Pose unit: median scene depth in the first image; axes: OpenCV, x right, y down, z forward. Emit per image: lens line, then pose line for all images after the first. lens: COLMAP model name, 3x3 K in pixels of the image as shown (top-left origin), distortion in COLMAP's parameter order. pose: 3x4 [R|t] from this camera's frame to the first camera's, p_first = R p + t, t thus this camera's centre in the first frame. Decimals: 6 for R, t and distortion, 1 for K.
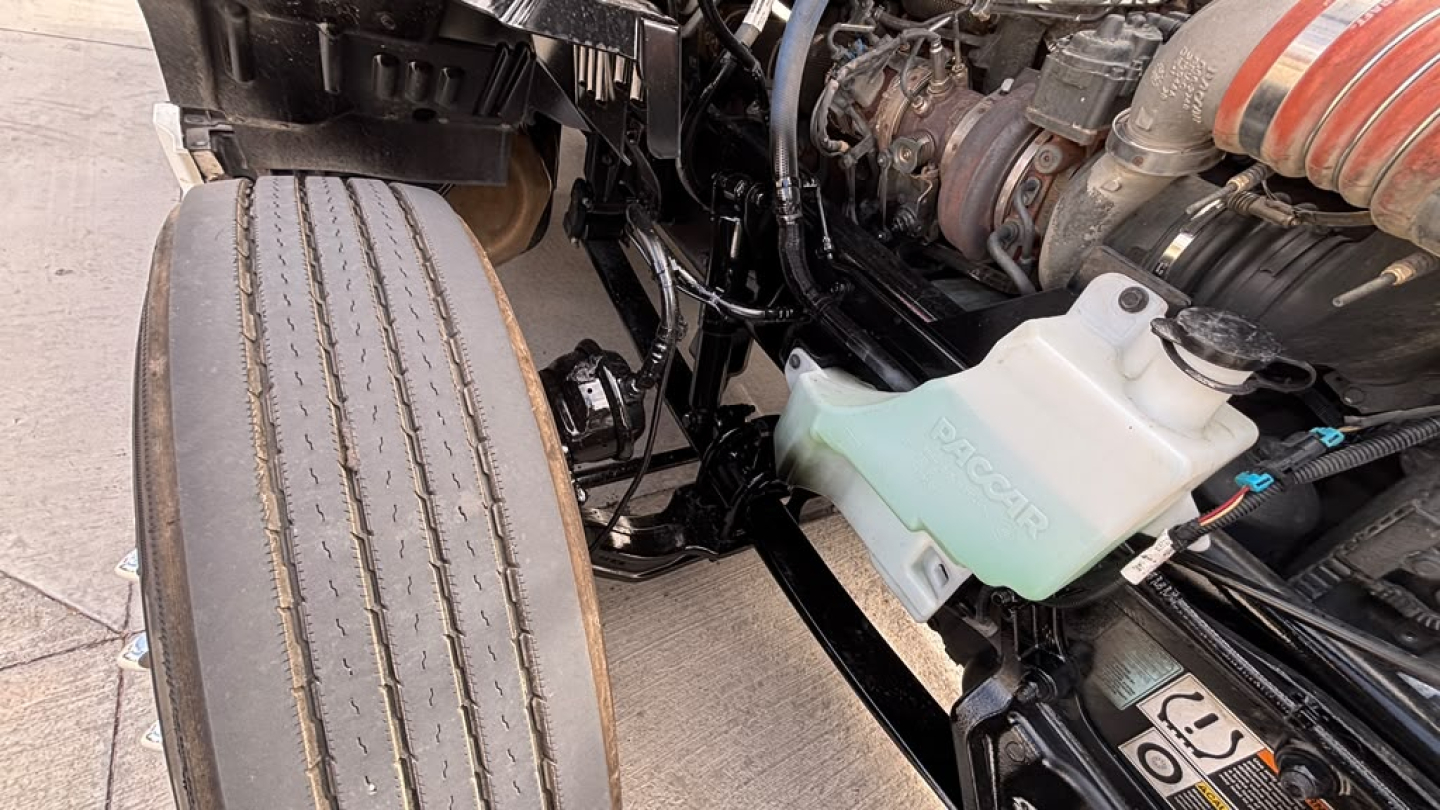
lens RADIAL K [[584.8, 0, 722.5], [0, 584.8, 400.8], [0, 0, 1]] dist [0.002278, 0.000730]
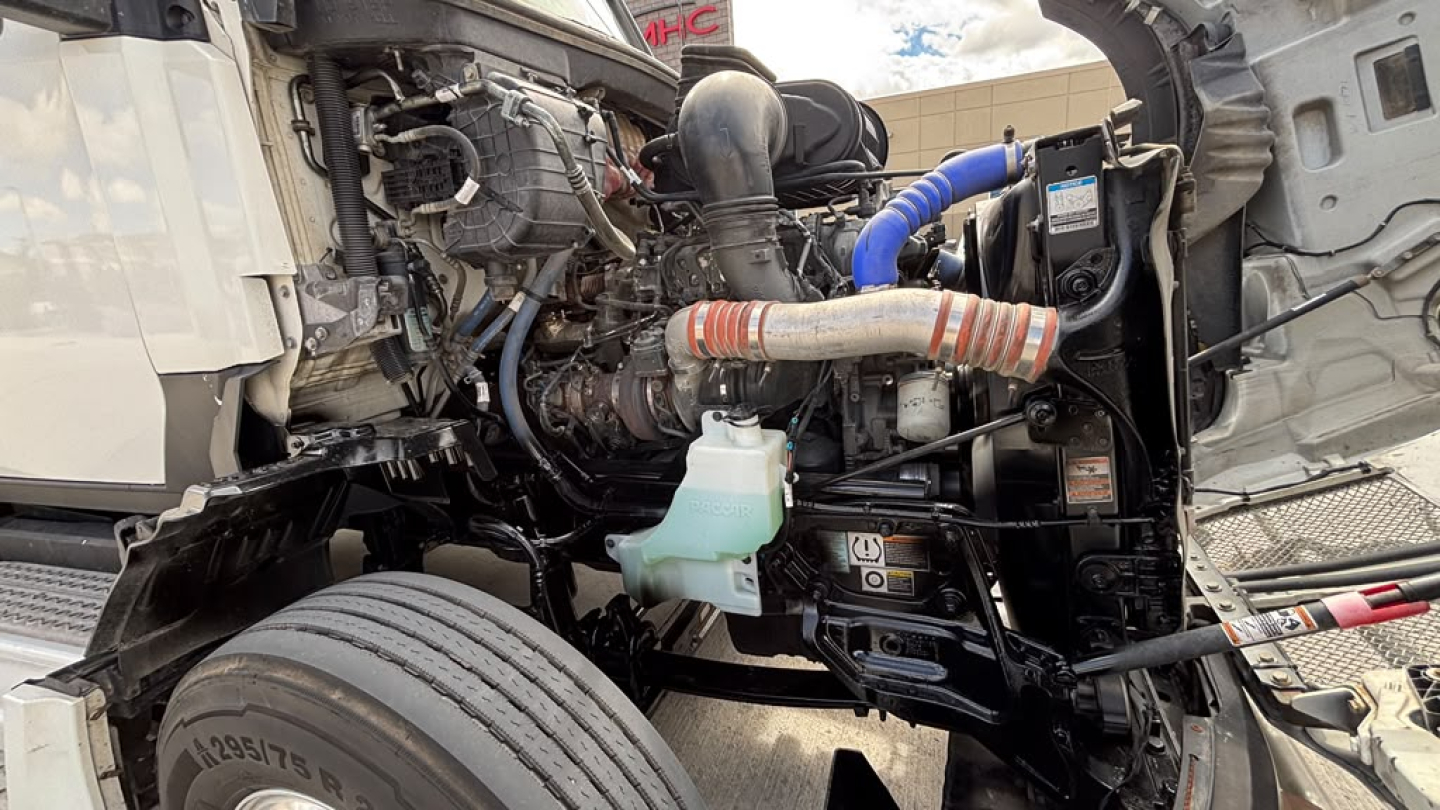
lens RADIAL K [[584.8, 0, 720.5], [0, 584.8, 406.2], [0, 0, 1]] dist [0.002278, 0.000730]
pose [[0.736963, -0.462275, 0.493141, -0.390349], [0.622143, 0.749115, -0.227520, 0.293773], [-0.264242, 0.474477, 0.839671, -0.880965]]
